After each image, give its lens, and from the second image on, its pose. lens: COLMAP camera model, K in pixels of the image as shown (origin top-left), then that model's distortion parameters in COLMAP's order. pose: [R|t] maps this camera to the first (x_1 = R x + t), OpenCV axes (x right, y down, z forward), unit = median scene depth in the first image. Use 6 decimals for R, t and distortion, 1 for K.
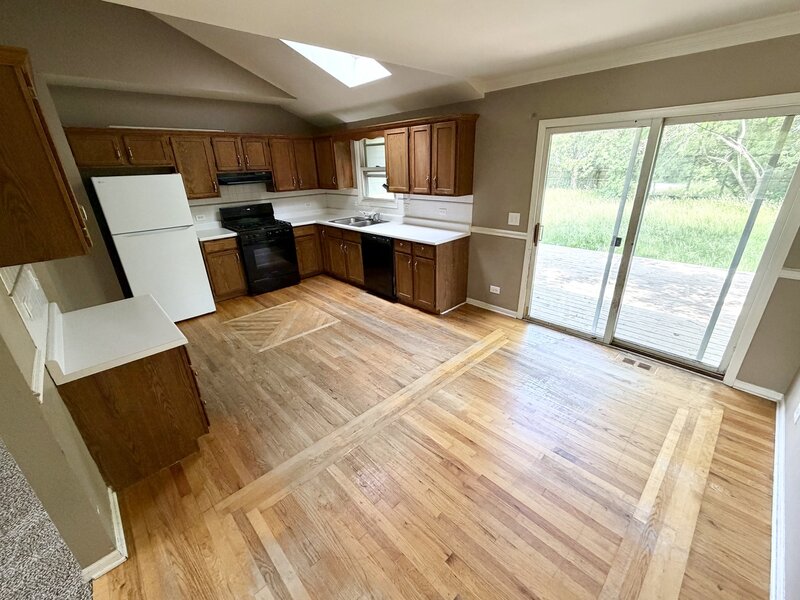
lens RADIAL K [[334.0, 0, 400.0], [0, 334.0, 300.0], [0, 0, 1]] dist [-0.000482, -0.000042]
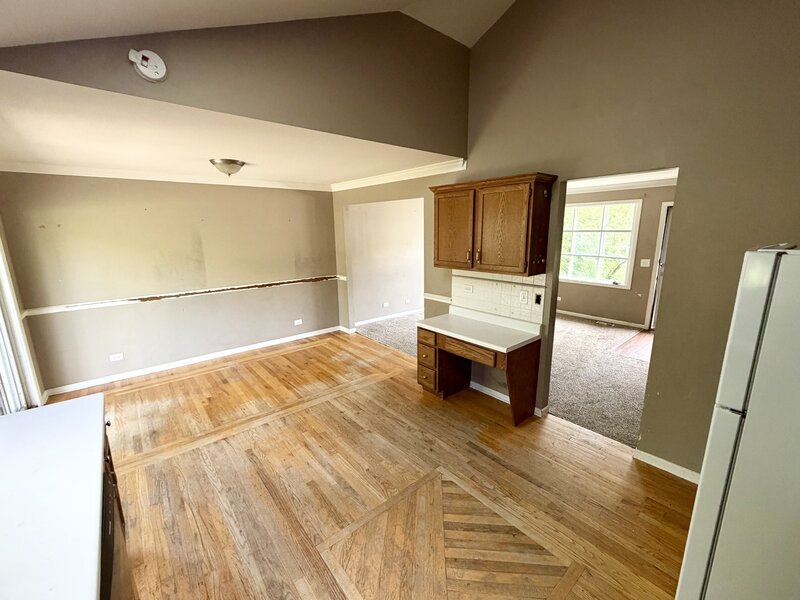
lens RADIAL K [[334.0, 0, 400.0], [0, 334.0, 300.0], [0, 0, 1]] dist [-0.000482, -0.000042]
pose [[-0.997315, 0.026733, 0.068171, -0.357777], [0.060593, 0.824019, 0.563312, -0.518977], [-0.041115, 0.565931, -0.823427, 1.254912]]
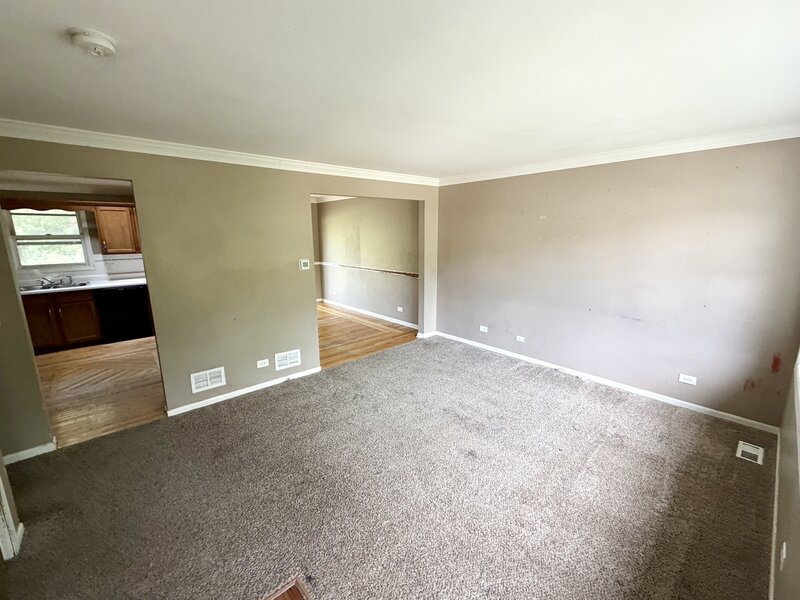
lens RADIAL K [[344.2, 0, 400.0], [0, 344.2, 300.0], [0, 0, 1]] dist [0.000840, 0.000155]
pose [[0.025583, -0.172167, 0.984735, -1.467468], [0.385086, 0.910737, 0.149225, 0.060690], [-0.922526, 0.375390, 0.089599, -0.038022]]
